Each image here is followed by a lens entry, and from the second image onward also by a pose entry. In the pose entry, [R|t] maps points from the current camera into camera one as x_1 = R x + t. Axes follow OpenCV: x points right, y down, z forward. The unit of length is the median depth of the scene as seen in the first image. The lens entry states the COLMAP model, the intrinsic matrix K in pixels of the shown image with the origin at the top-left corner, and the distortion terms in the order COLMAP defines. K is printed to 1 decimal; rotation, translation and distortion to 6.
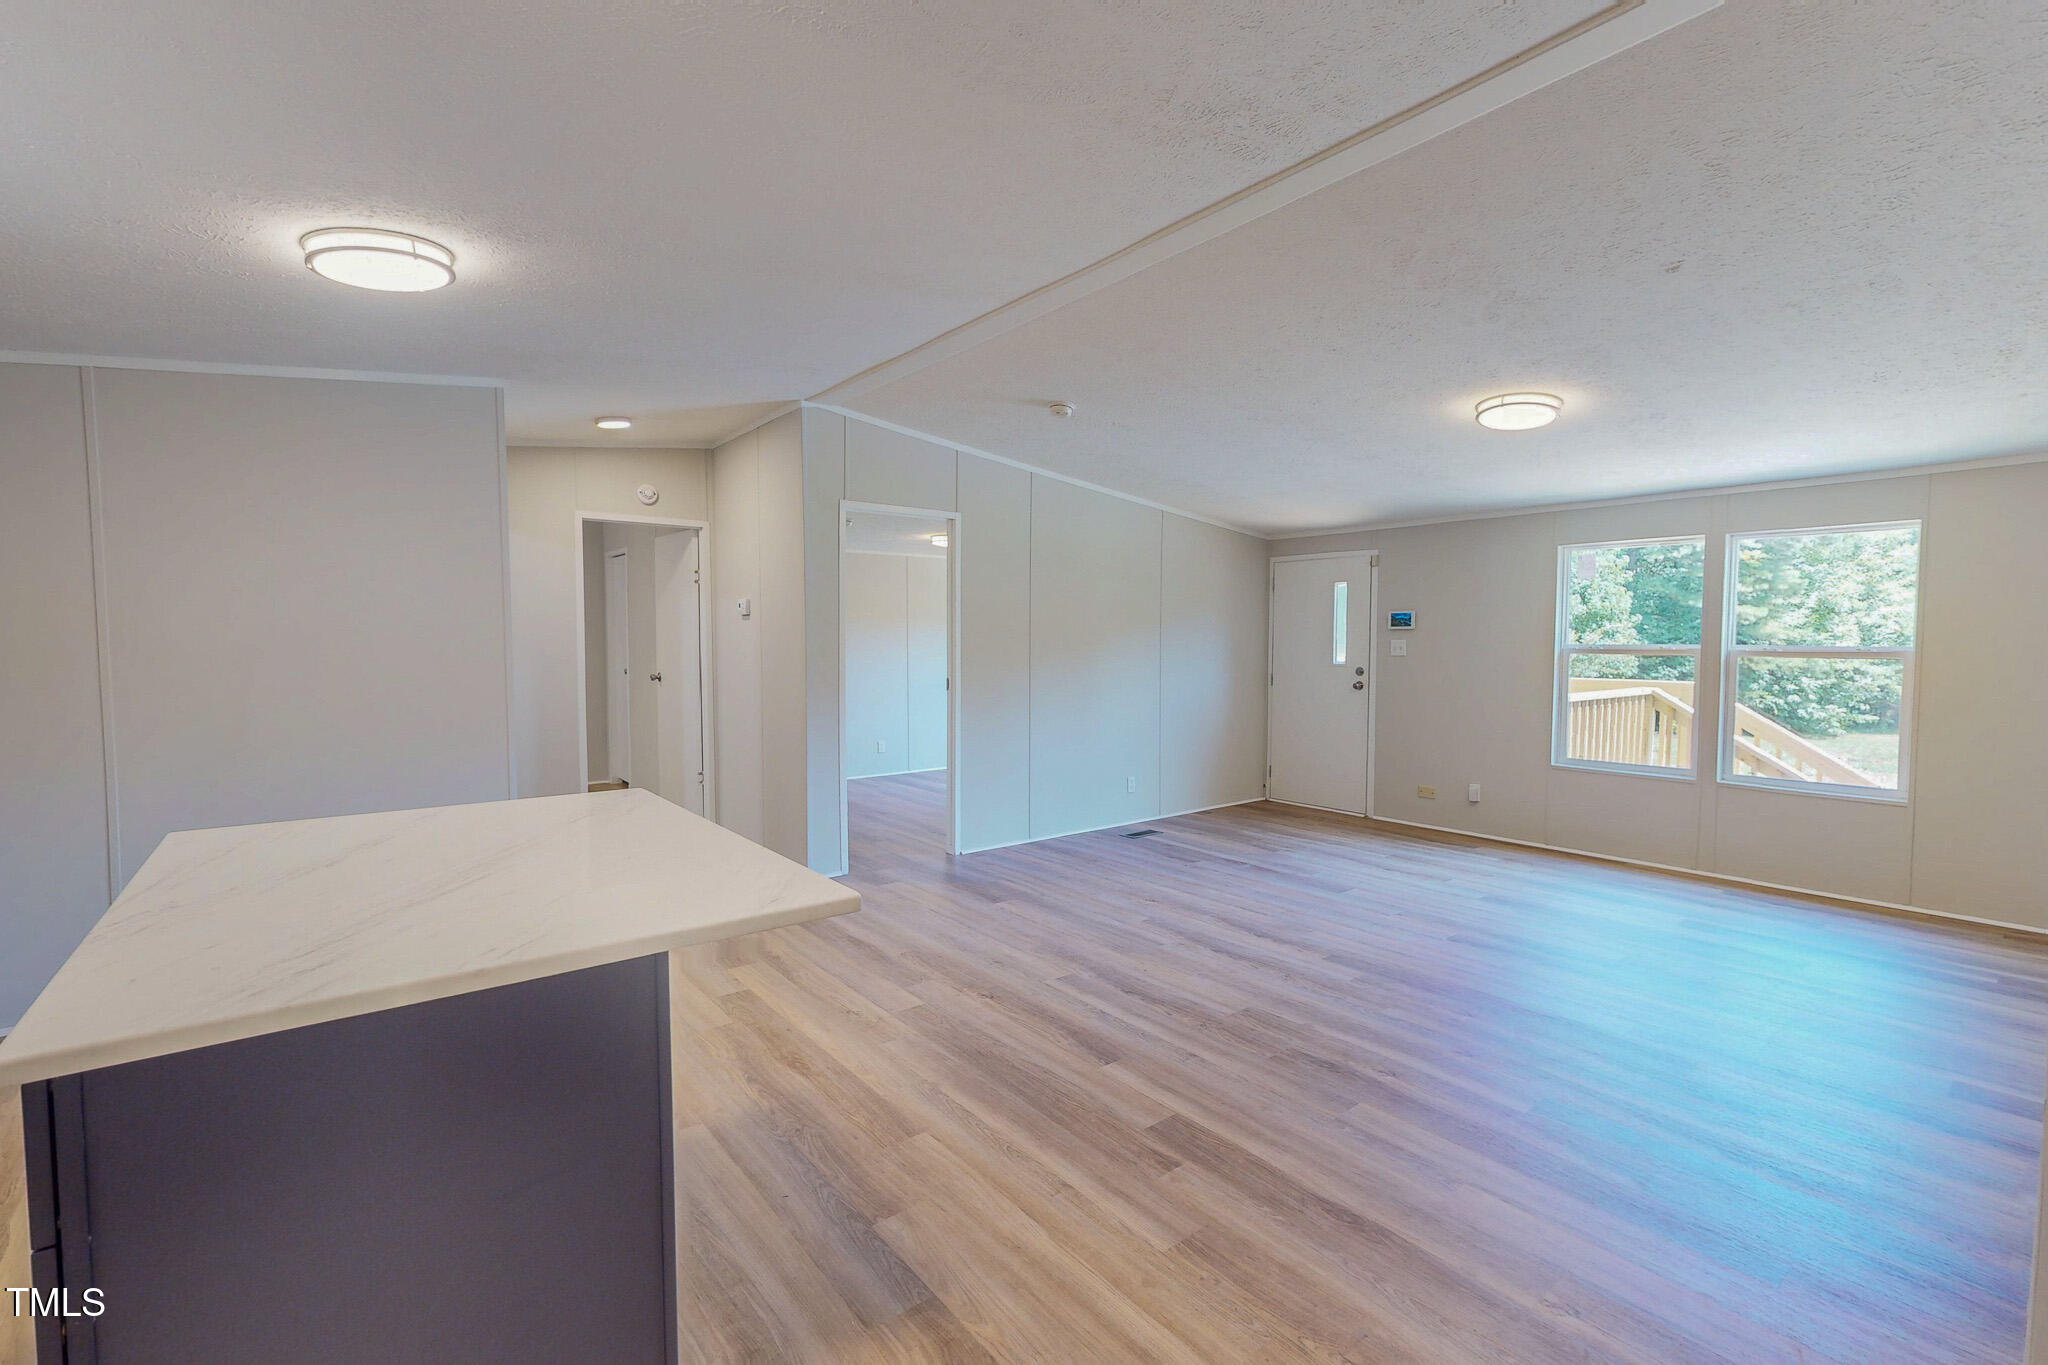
lens RADIAL K [[889.0, 0, 1022.9], [0, 889.0, 685.4], [0, 0, 1]] dist [0.000074, 0.000304]
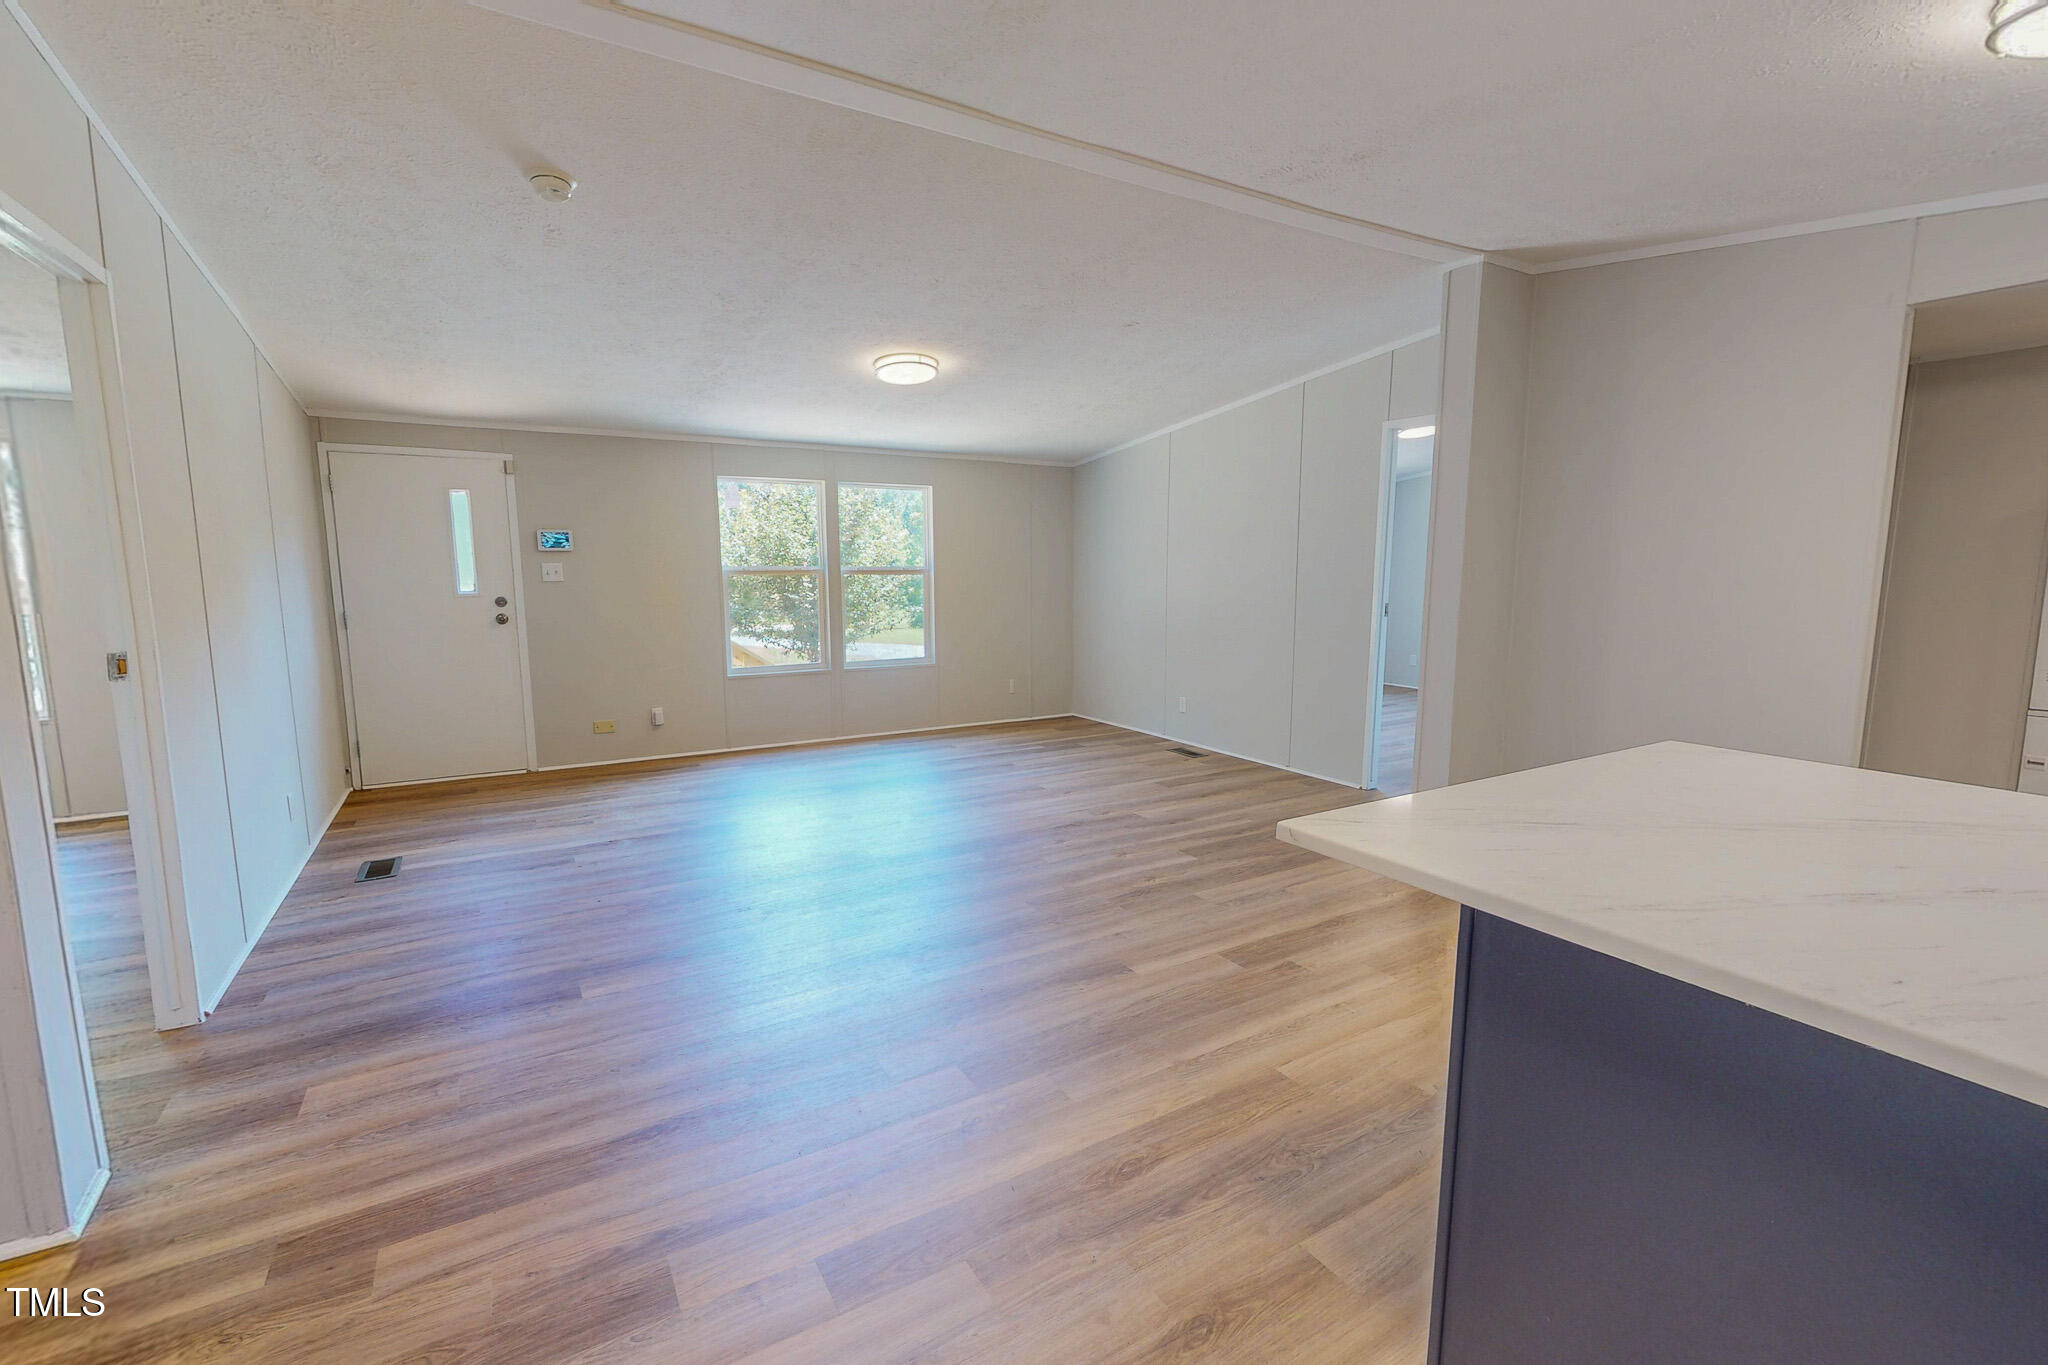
lens RADIAL K [[890.6, 0, 1024.8], [0, 890.6, 684.4], [0, 0, 1]] dist [0.000211, 0.000274]
pose [[0.126304, -0.135820, 0.982650, -0.716089], [0.051870, 0.990132, 0.130187, -0.041547], [-0.990634, 0.034527, 0.132103, 0.767316]]
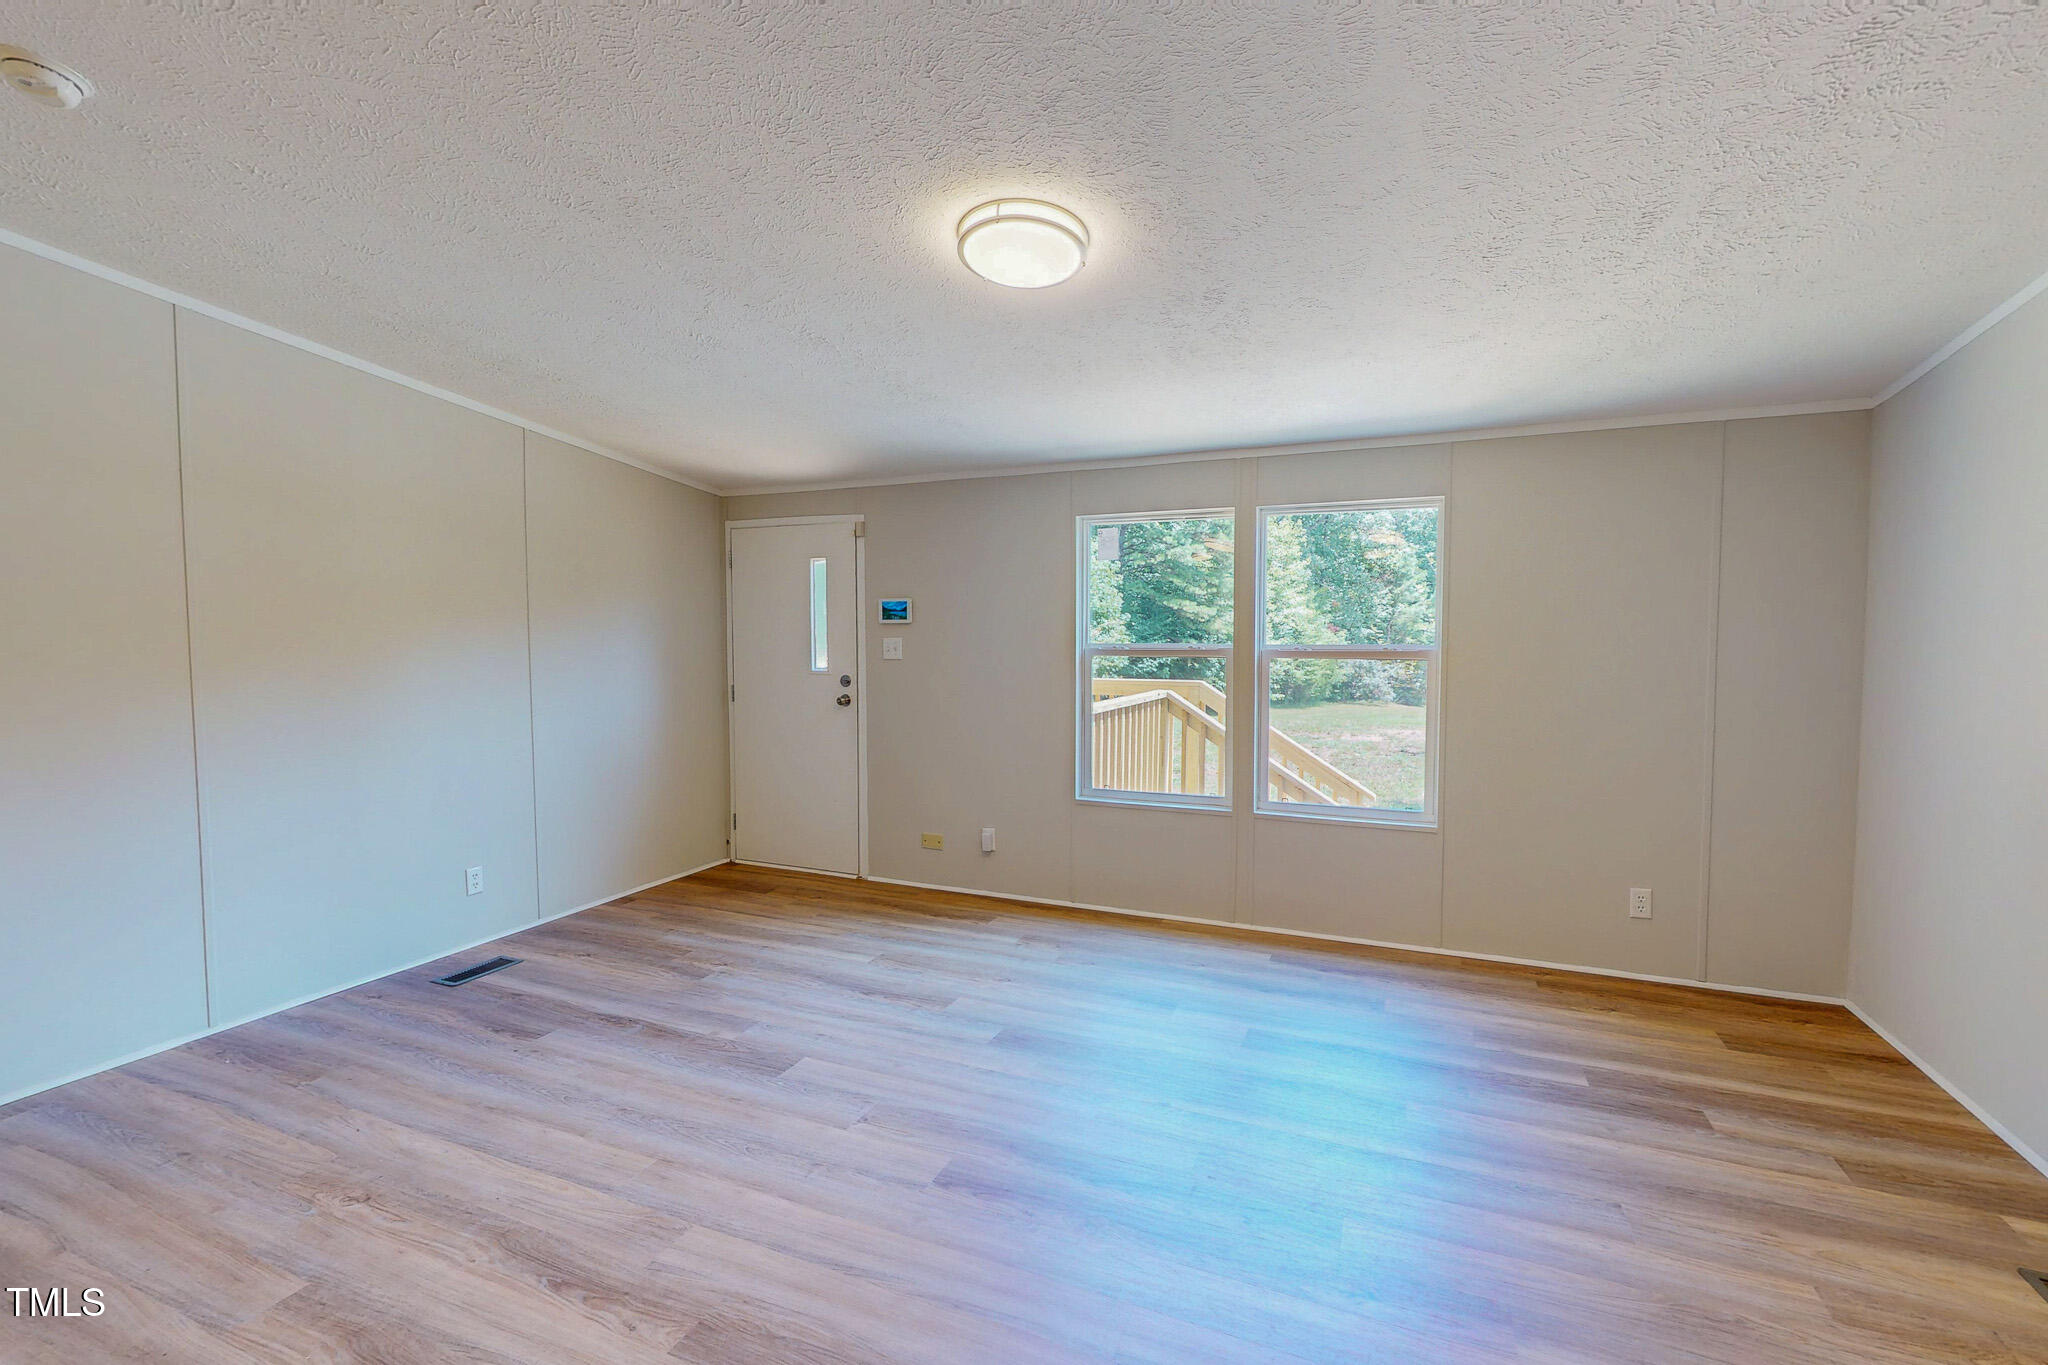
lens RADIAL K [[889.0, 0, 1022.9], [0, 889.0, 685.4], [0, 0, 1]] dist [0.000074, 0.000304]
pose [[0.880250, -0.028263, 0.473668, 0.301489], [0.026010, 0.999598, 0.011308, -0.030677], [-0.473797, 0.002366, 0.880631, 0.539384]]
